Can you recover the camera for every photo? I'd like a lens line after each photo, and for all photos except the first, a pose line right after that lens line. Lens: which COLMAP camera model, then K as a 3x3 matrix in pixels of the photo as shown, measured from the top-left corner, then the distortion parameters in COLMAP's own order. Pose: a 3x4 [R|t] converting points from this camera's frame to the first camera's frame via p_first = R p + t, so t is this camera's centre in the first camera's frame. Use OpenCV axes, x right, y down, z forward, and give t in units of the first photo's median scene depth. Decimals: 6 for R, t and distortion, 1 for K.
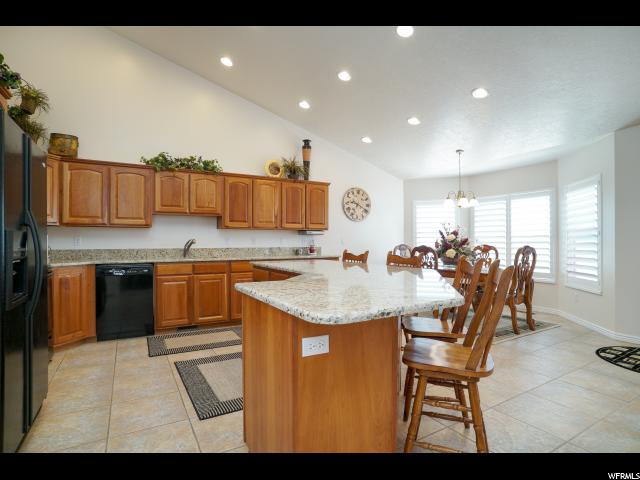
lens RADIAL K [[337.9, 0, 318.4], [0, 337.9, 236.4], [0, 0, 1]] dist [-0.038143, 0.020146]
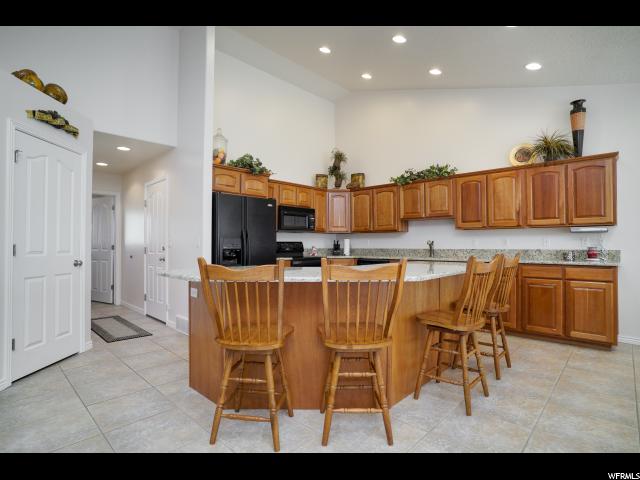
lens RADIAL K [[337.9, 0, 317.9], [0, 337.9, 240.8], [0, 0, 1]] dist [-0.038143, 0.020146]
pose [[0.297279, -0.008377, -0.954754, 0.529231], [0.019574, 0.999805, -0.002678, 0.004243], [0.954590, -0.017892, 0.297384, 0.282588]]
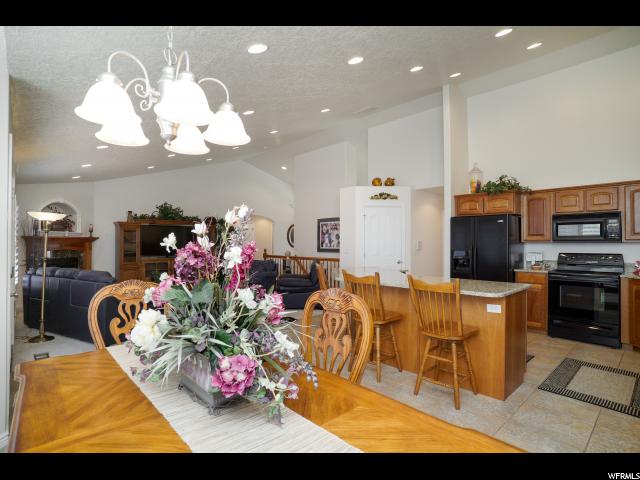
lens RADIAL K [[337.9, 0, 314.7], [0, 337.9, 238.1], [0, 0, 1]] dist [-0.038143, 0.020146]
pose [[-0.974346, -0.002207, -0.225046, 0.363971], [0.004608, 0.999547, -0.029752, -0.022262], [0.225010, -0.030026, -0.973894, 1.357791]]
